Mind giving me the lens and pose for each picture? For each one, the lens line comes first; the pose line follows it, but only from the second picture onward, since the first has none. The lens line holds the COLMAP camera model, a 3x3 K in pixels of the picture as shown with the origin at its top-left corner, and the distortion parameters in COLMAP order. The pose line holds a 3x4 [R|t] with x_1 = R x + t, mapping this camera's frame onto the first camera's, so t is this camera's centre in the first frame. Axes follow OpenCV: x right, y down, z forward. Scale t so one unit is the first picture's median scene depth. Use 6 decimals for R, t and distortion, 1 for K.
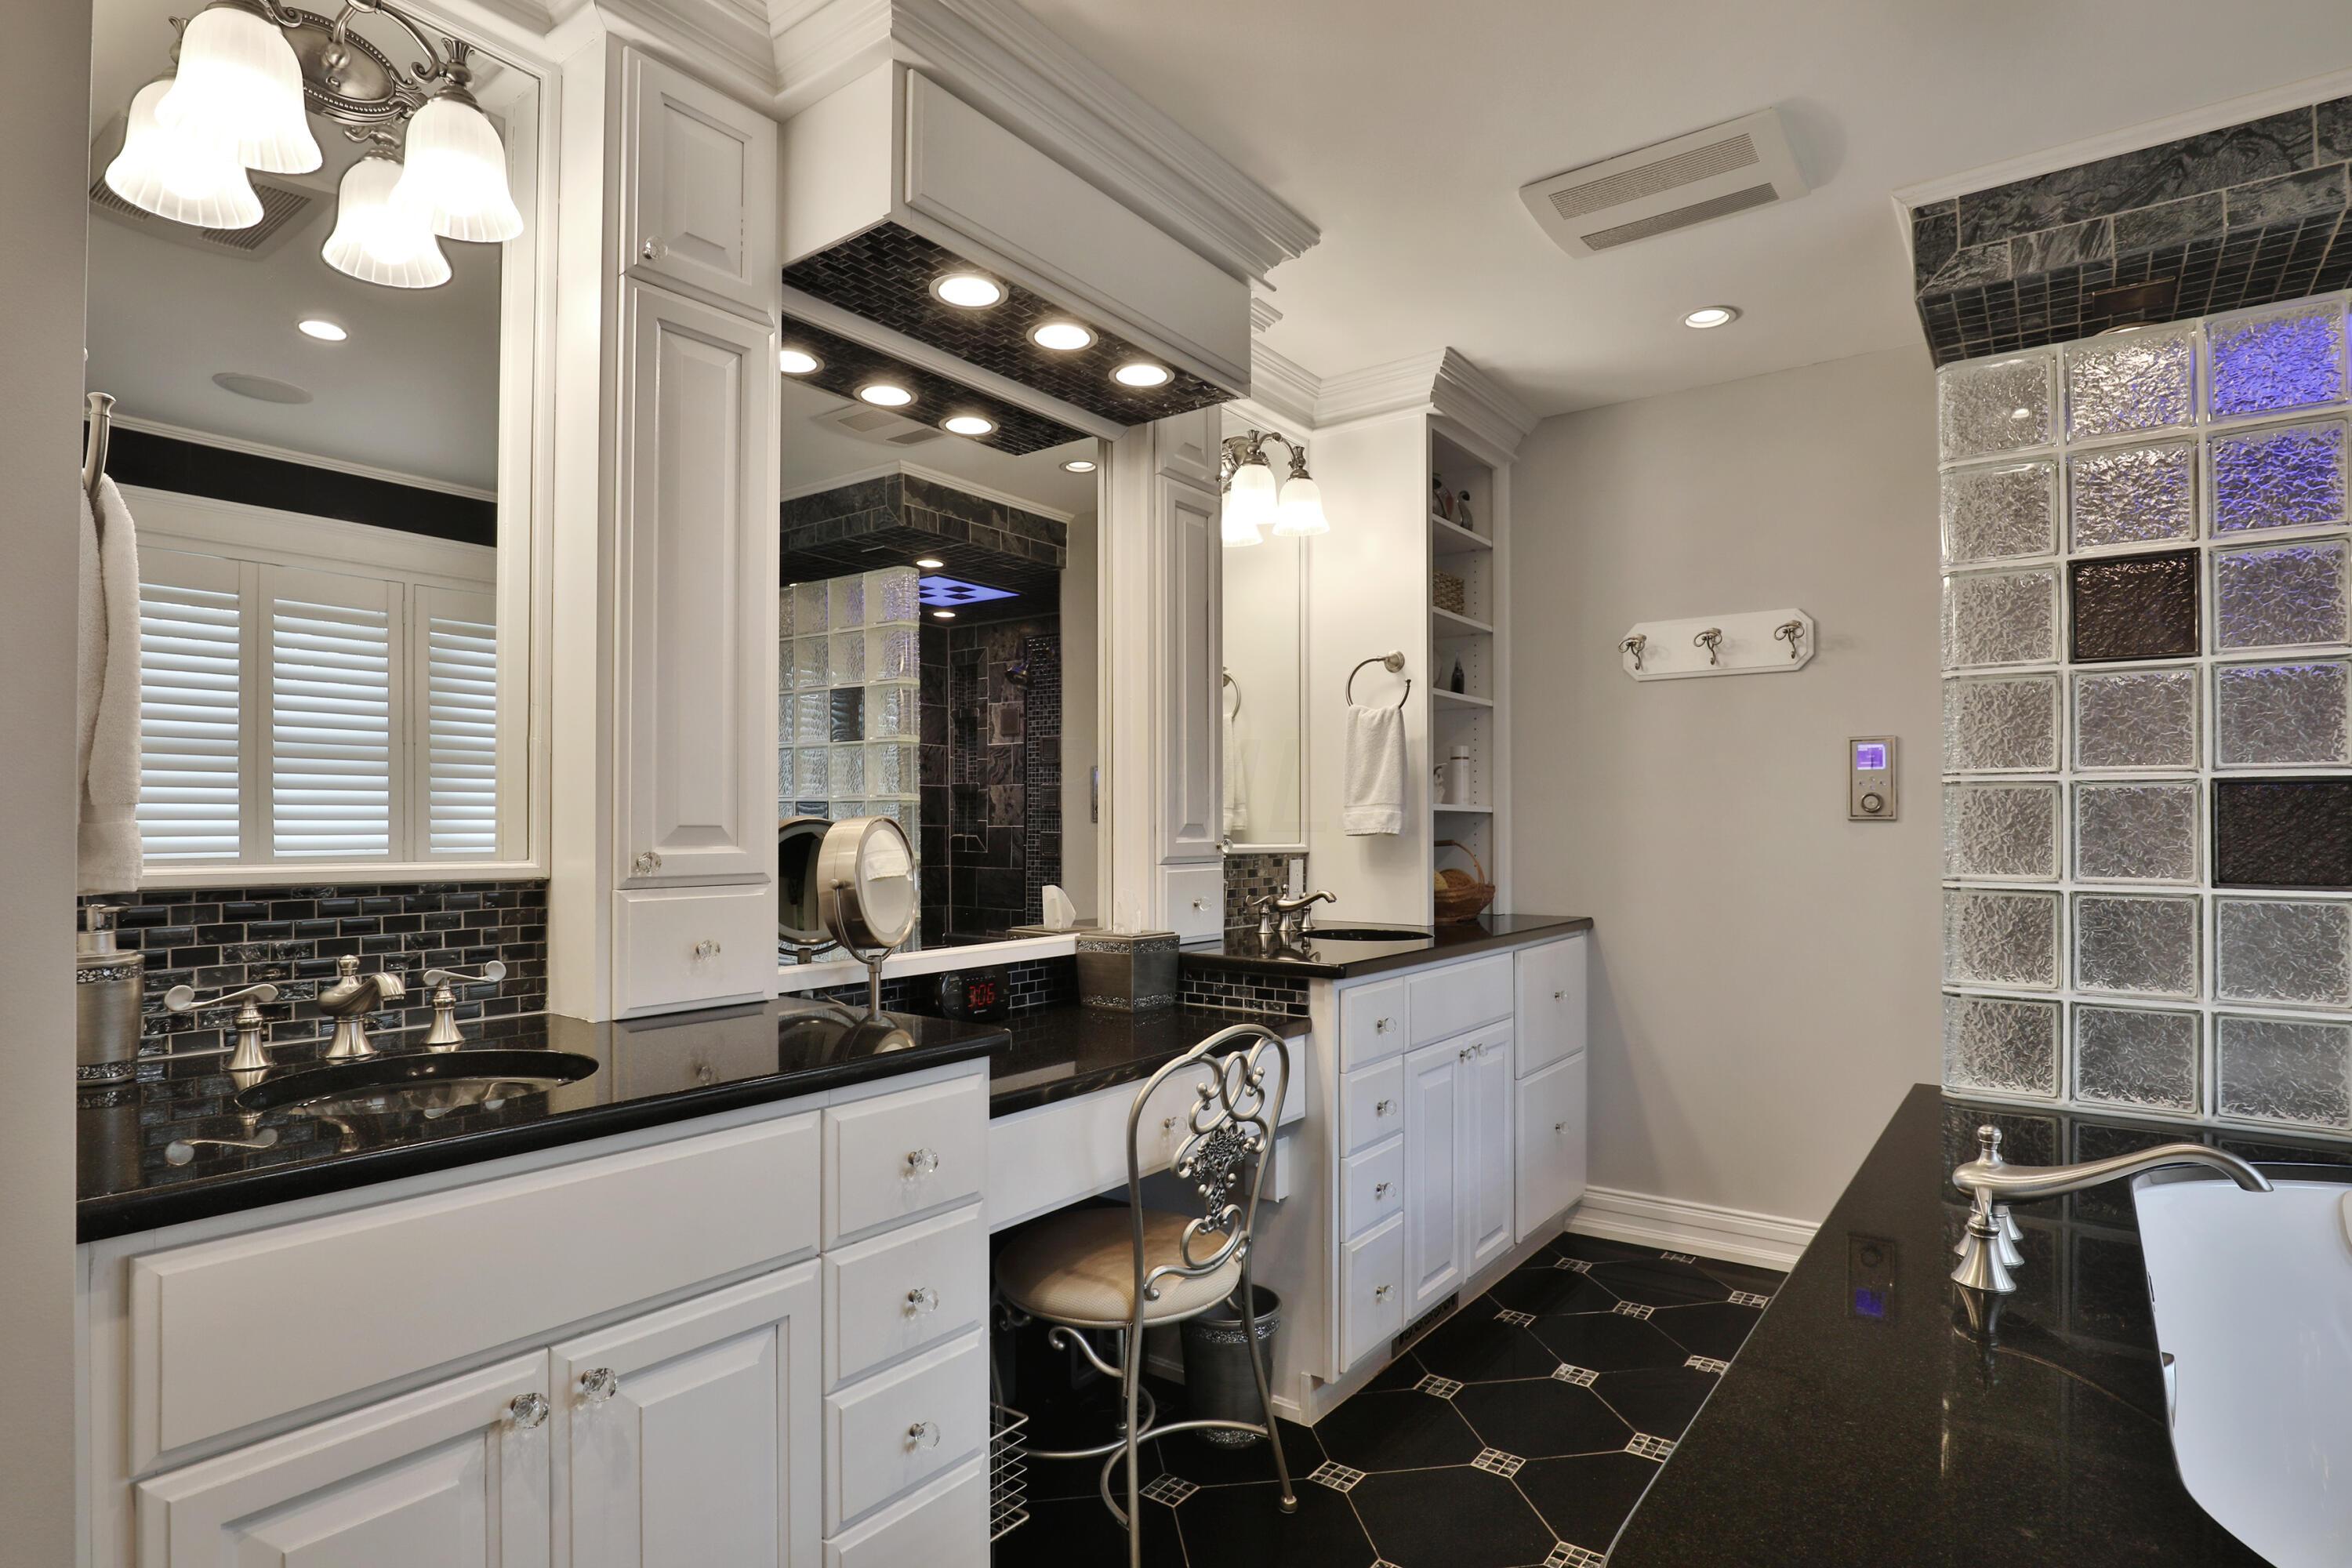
lens RADIAL K [[1193.6, 0, 1187.8], [0, 1193.6, 791.9], [0, 0, 1]] dist [-0.025304, 0.004600]
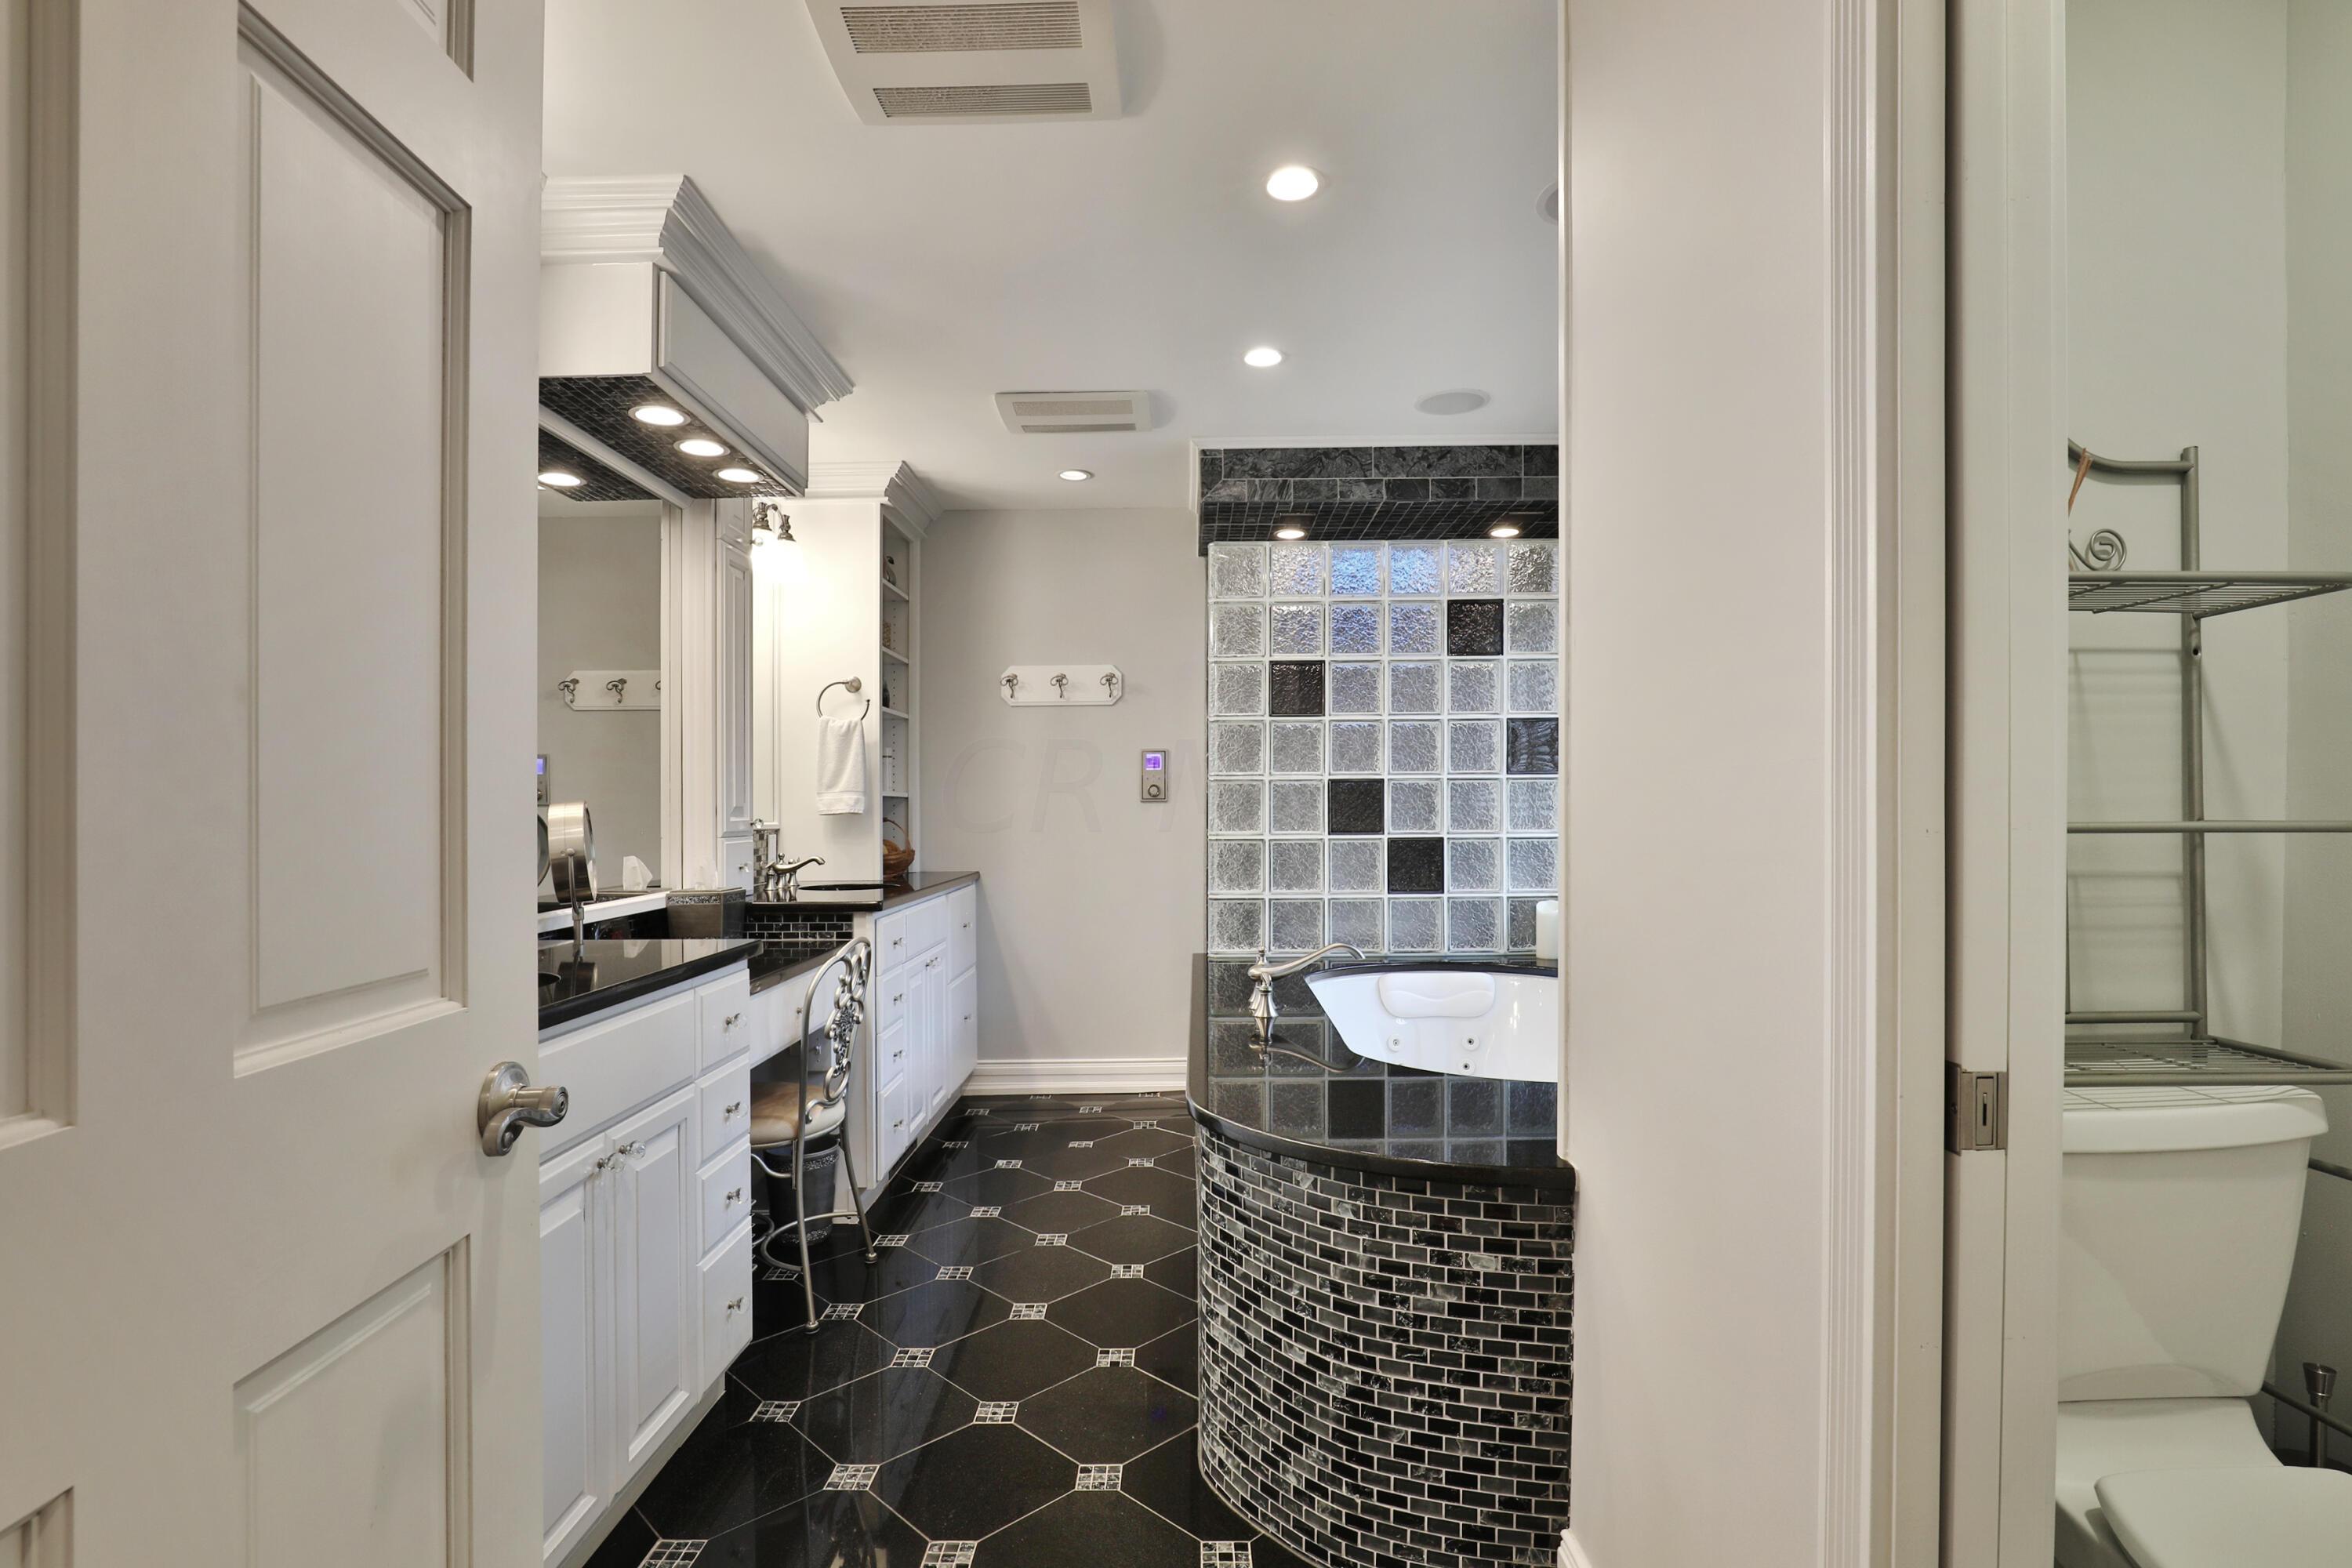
lens RADIAL K [[1134.1, 0, 1166.2], [0, 1134.1, 792.5], [0, 0, 1]] dist [-0.015640, 0.001370]
pose [[0.813908, -0.000391, 0.580994, -0.397525], [-0.007430, 0.999911, 0.011082, -0.007309], [-0.580947, -0.013336, 0.813832, -0.339605]]
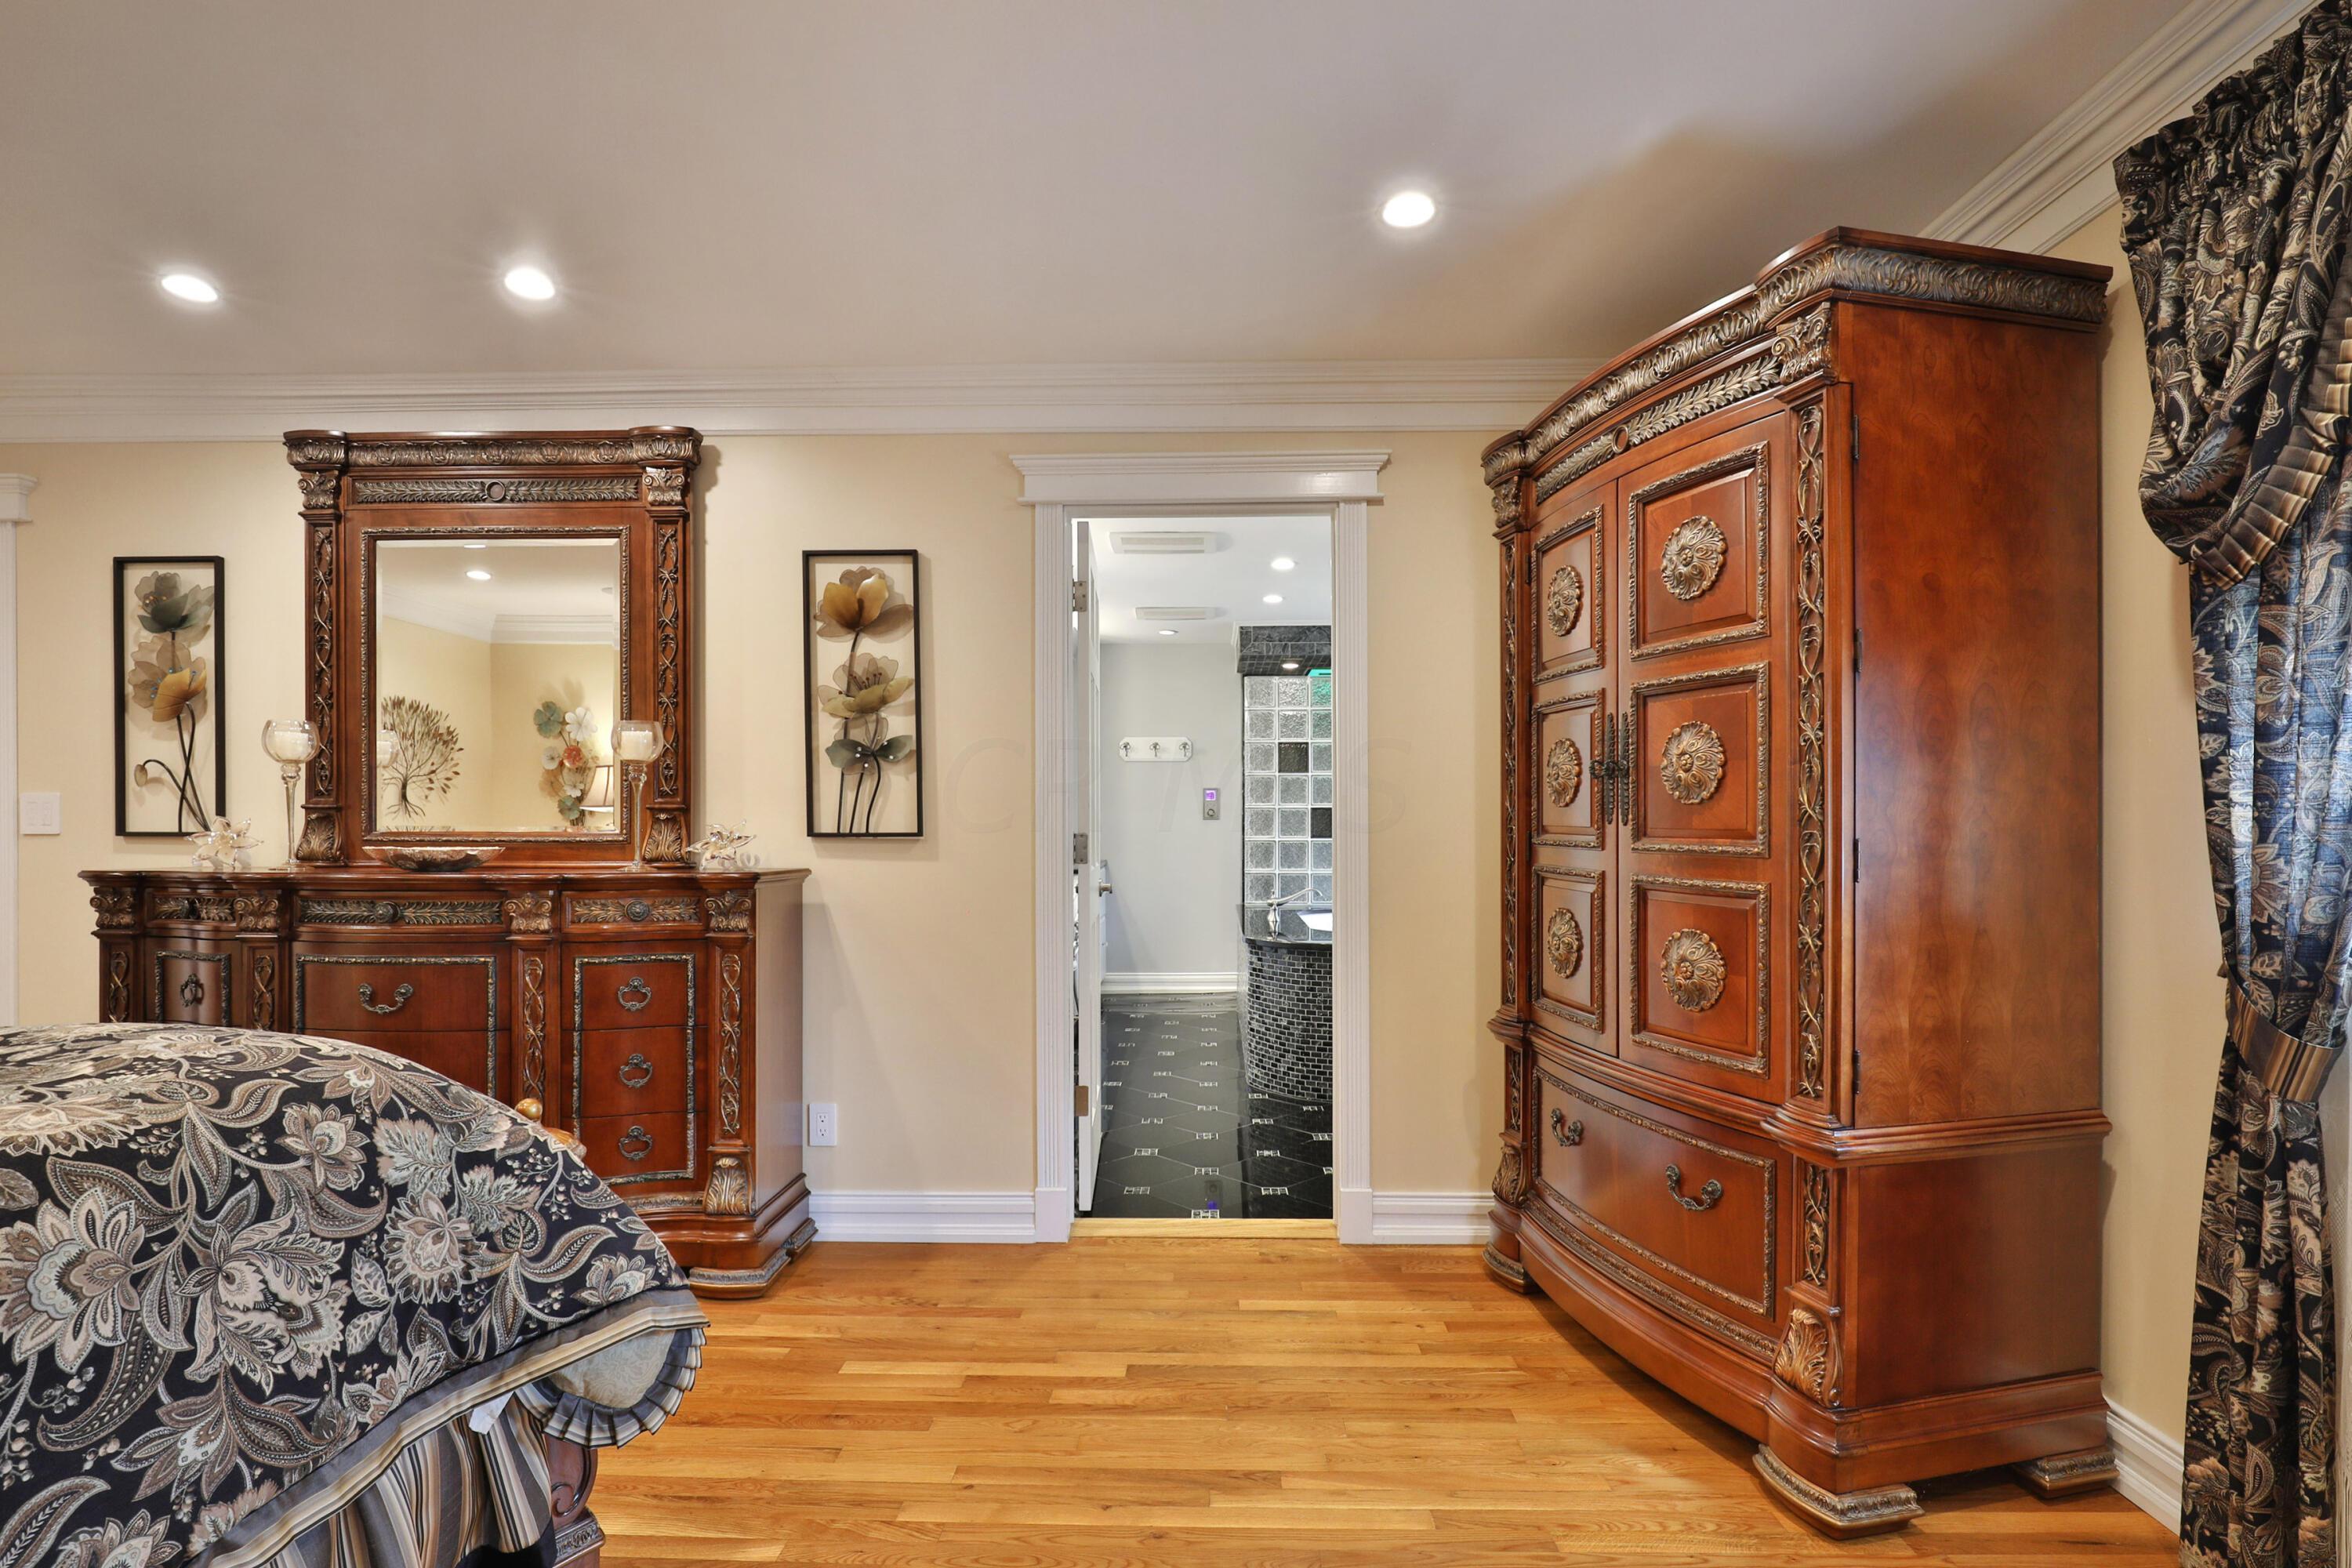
lens RADIAL K [[1134.1, 0, 1180.2], [0, 1134.1, 797.3], [0, 0, 1]] dist [-0.015640, 0.001370]
pose [[0.817591, -0.002323, 0.575794, -1.277881], [-0.005133, 0.999923, 0.011322, -0.070877], [-0.575776, -0.012212, 0.817516, -1.412559]]
